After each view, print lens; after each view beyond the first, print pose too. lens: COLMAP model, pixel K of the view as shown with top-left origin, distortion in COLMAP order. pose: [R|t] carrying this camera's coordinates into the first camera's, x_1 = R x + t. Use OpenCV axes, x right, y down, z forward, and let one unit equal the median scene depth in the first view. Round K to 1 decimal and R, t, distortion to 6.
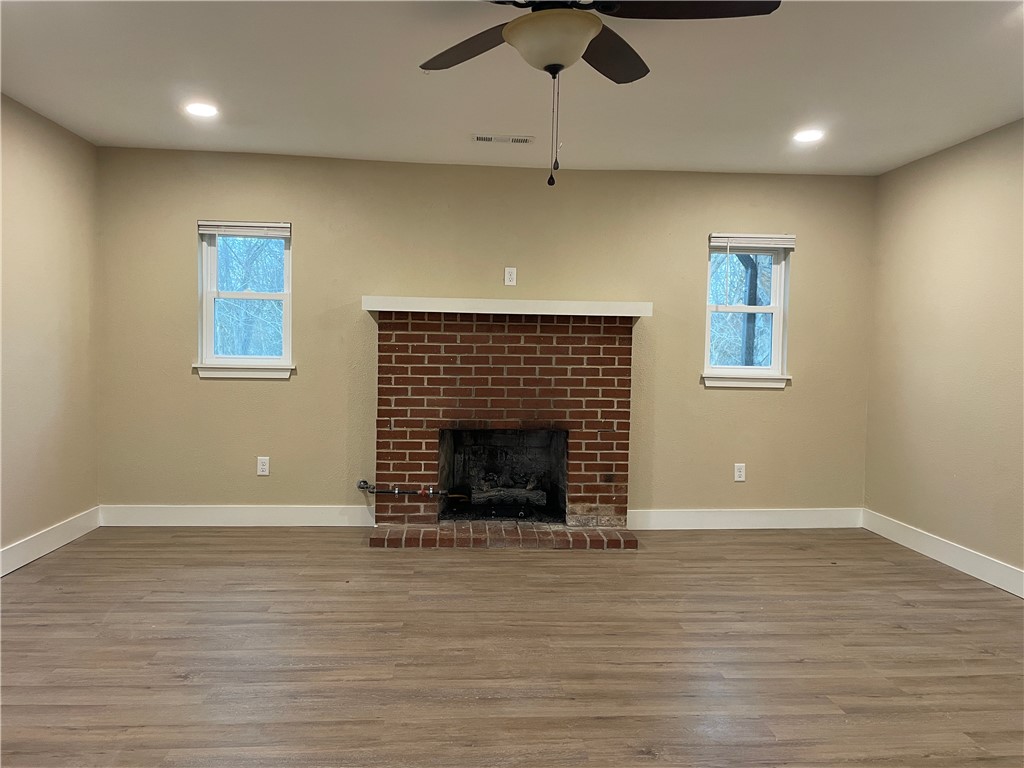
lens RADIAL K [[780.4, 0, 507.1], [0, 780.4, 383.7], [0, 0, 1]] dist [0.068383, -0.070664]
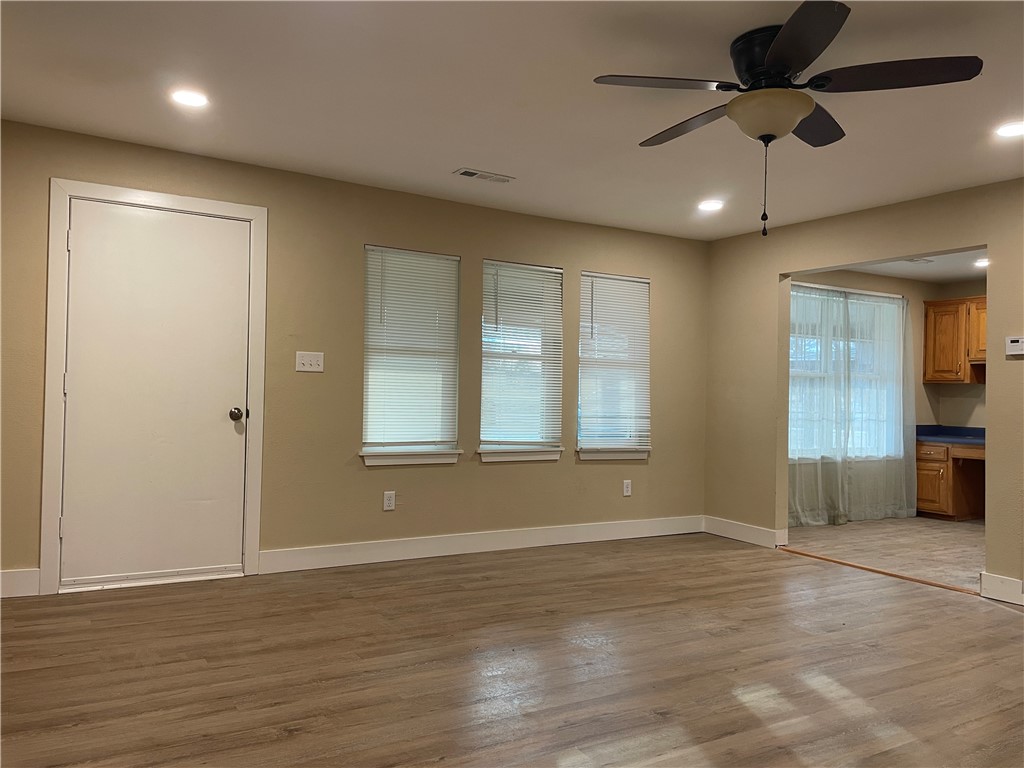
lens RADIAL K [[780.4, 0, 511.4], [0, 780.4, 377.9], [0, 0, 1]] dist [0.068383, -0.070664]
pose [[-0.889605, -0.050978, -0.453876, 0.859691], [-0.063473, 0.997907, 0.012326, -0.030335], [0.452298, 0.039774, -0.890980, 1.766643]]
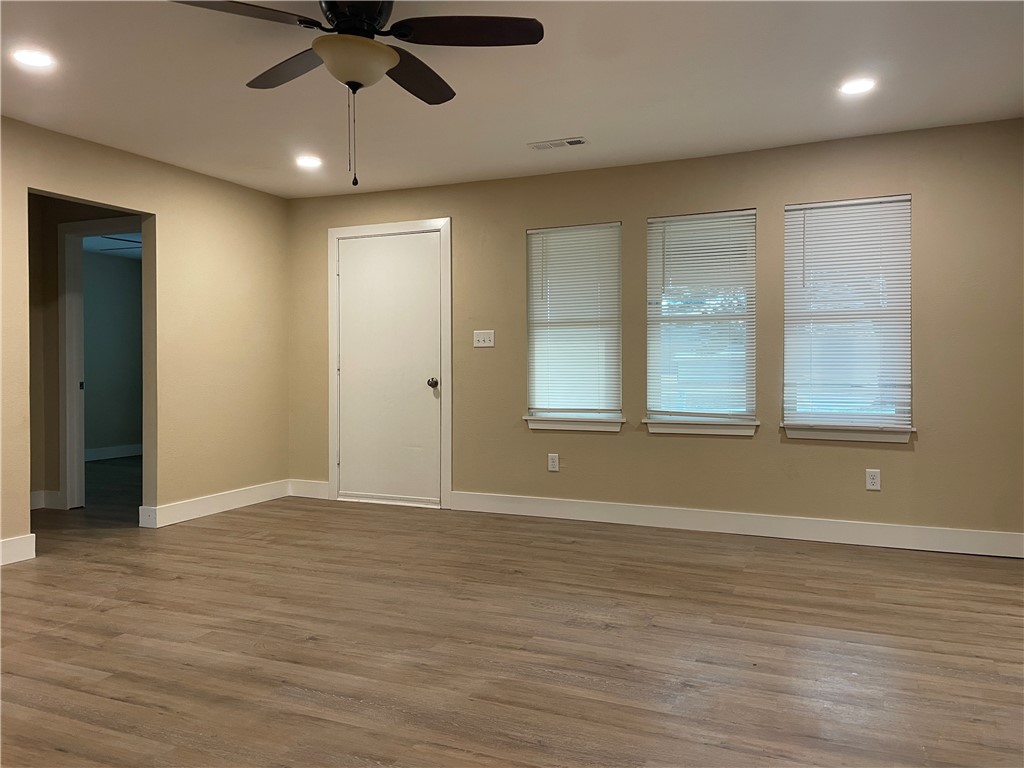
lens RADIAL K [[780.4, 0, 502.1], [0, 780.4, 384.0], [0, 0, 1]] dist [0.068383, -0.070664]
pose [[-0.880939, -0.026897, 0.472464, -0.646732], [0.006524, 0.997598, 0.068957, -0.039343], [-0.473184, 0.063829, -0.878648, 1.808364]]
